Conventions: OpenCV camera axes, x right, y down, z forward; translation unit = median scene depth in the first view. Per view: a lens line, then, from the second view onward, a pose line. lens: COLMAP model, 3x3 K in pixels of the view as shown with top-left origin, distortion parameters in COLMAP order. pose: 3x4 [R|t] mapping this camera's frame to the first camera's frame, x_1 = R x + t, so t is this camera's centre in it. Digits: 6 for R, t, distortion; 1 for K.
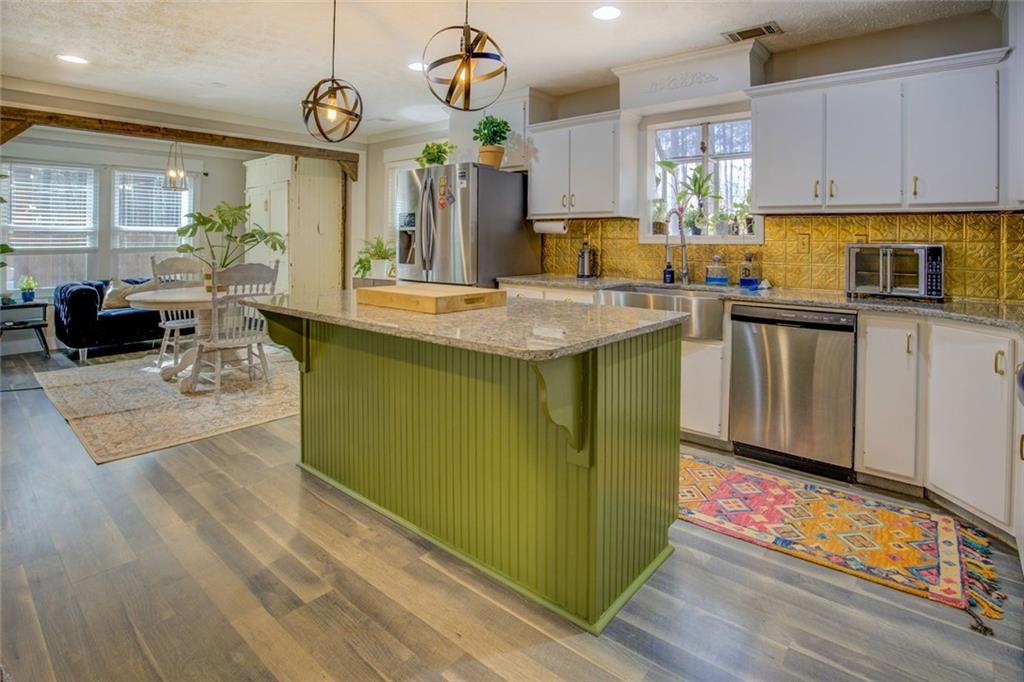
lens RADIAL K [[507.0, 0, 544.5], [0, 507.0, 231.6], [0, 0, 1]] dist [-0.040968, 0.006439]
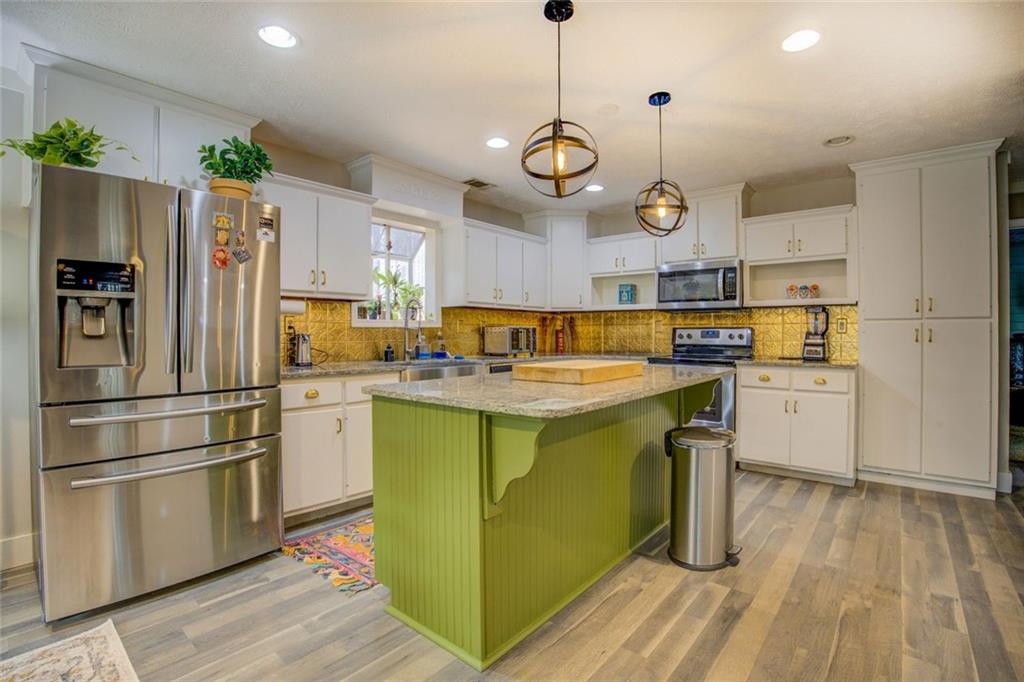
lens RADIAL K [[468.3, 0, 503.5], [0, 468.3, 325.6], [0, 0, 1]] dist [-0.021274, -0.000509]
pose [[0.051763, 0.006007, 0.998641, -0.932786], [-0.010683, 0.999928, -0.005461, 0.028600], [-0.998602, -0.010386, 0.051823, 0.819271]]
